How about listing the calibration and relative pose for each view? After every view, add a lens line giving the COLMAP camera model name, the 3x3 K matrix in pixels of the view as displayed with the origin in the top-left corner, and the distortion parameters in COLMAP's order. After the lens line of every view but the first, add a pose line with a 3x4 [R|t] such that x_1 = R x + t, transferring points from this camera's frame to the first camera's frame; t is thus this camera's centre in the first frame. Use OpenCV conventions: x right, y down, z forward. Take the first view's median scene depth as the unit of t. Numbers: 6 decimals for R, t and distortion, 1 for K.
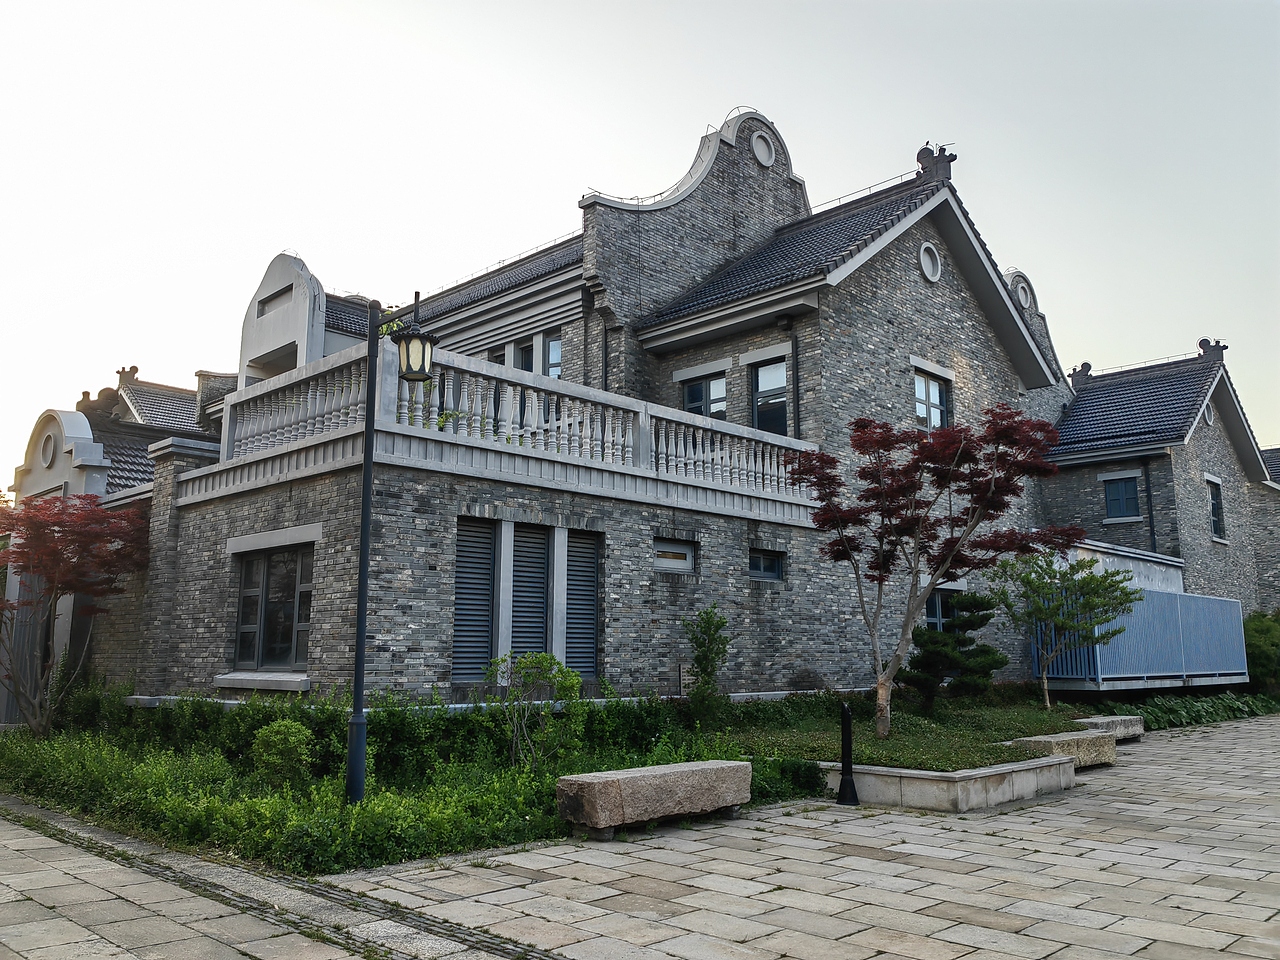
lens RADIAL K [[1014.6, 0, 656.7], [0, 1014.6, 467.6], [0, 0, 1]] dist [0.037571, -0.048875]
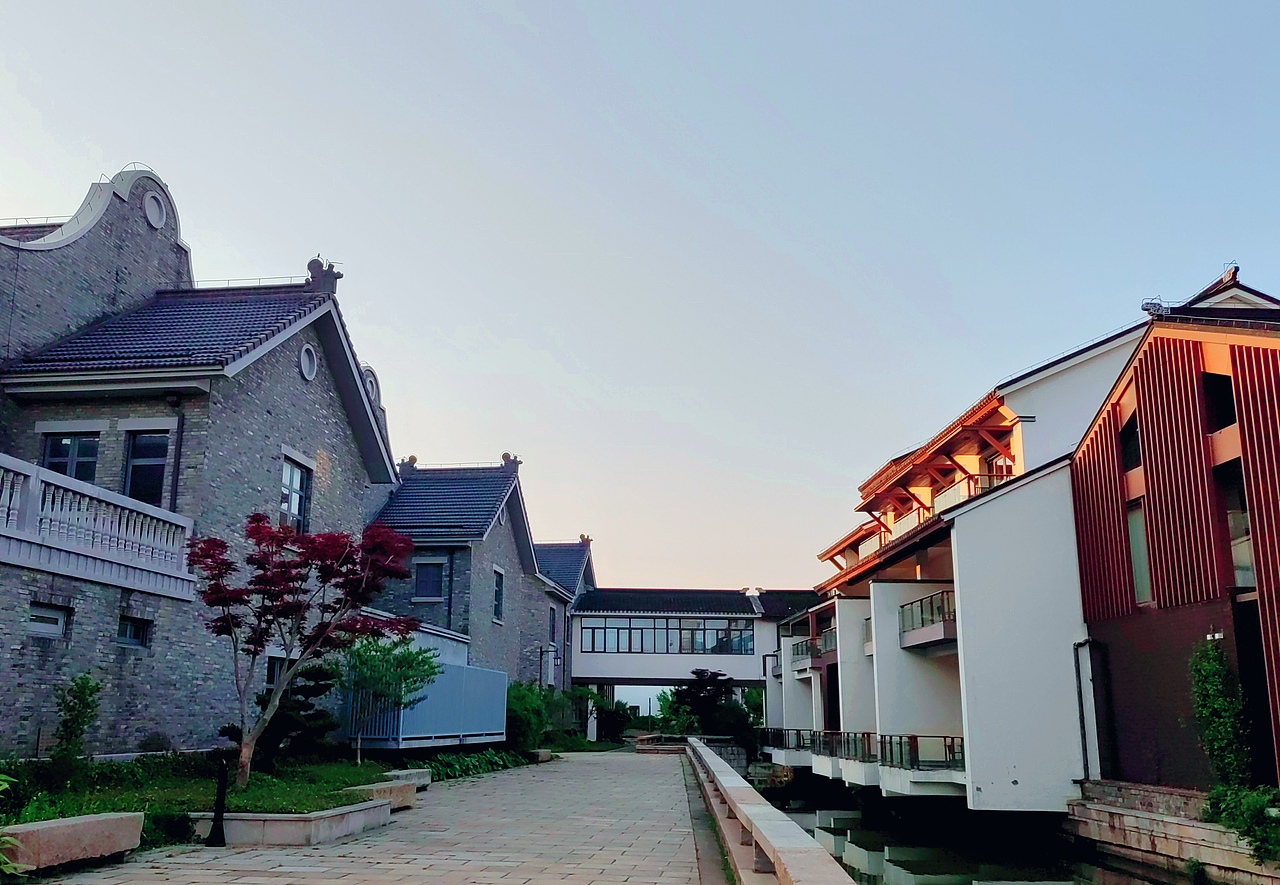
lens RADIAL K [[1159.2, 0, 627.1], [0, 1159.2, 410.0], [0, 0, 1]] dist [-0.007966, 0.000000]
pose [[0.805007, 0.153408, 0.573087, -0.192501], [-0.108966, 0.987789, -0.111355, -0.051203], [-0.583172, 0.027195, 0.811893, -0.268213]]
